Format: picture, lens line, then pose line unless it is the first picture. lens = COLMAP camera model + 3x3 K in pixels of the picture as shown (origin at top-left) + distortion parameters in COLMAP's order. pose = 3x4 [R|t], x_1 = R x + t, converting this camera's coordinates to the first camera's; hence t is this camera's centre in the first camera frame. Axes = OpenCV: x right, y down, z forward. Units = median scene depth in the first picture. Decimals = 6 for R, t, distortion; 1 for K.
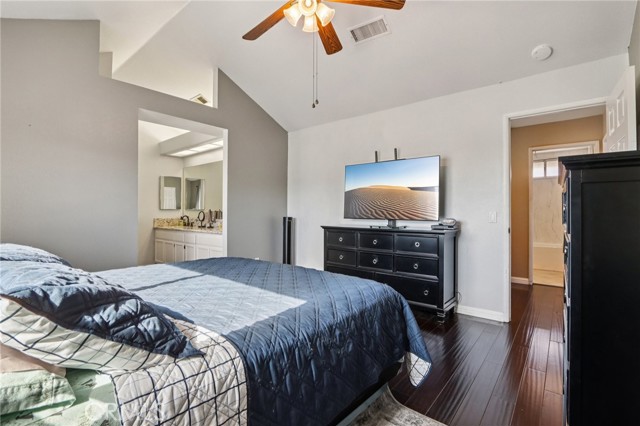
lens RADIAL K [[295.3, 0, 320.0], [0, 295.3, 213.0], [0, 0, 1]] dist [-0.001633, -0.000115]
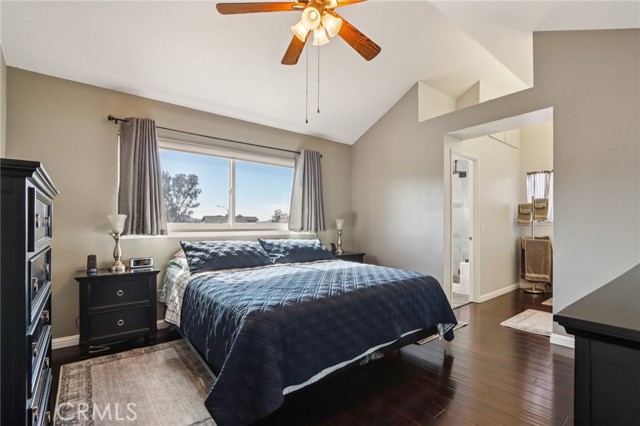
lens RADIAL K [[300.6, 0, 320.3], [0, 300.6, 227.3], [0, 0, 1]] dist [-0.027627, -0.000129]
pose [[-0.200938, -0.003721, -0.979597, 0.341772], [-0.000643, 0.999993, -0.003667, 0.002709], [0.979604, -0.000107, -0.200939, 0.437063]]
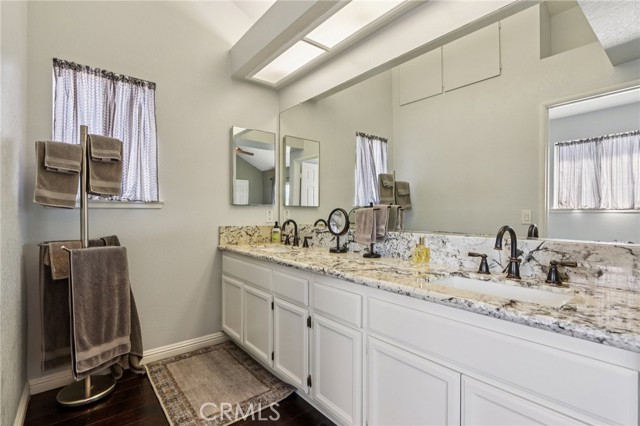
lens RADIAL K [[308.4, 0, 320.0], [0, 308.4, 213.0], [0, 0, 1]] dist [-0.002068, -0.001201]
pose [[0.979993, -0.007142, -0.198906, -0.341584], [0.006579, 0.999972, -0.003490, 0.001486], [0.198925, 0.002112, 0.980012, 0.611222]]
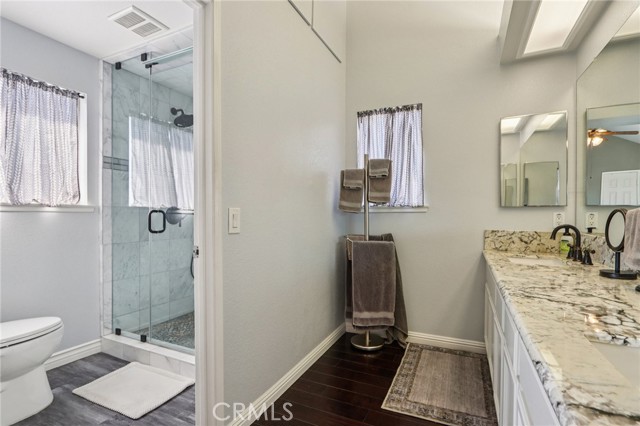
lens RADIAL K [[306.9, 0, 319.1], [0, 306.9, 217.1], [0, 0, 1]] dist [-0.005123, -0.000541]
pose [[0.244211, -0.003222, -0.969717, -0.222609], [0.001420, 0.999995, -0.002965, 0.001389], [0.969721, -0.000653, 0.244214, 0.700431]]
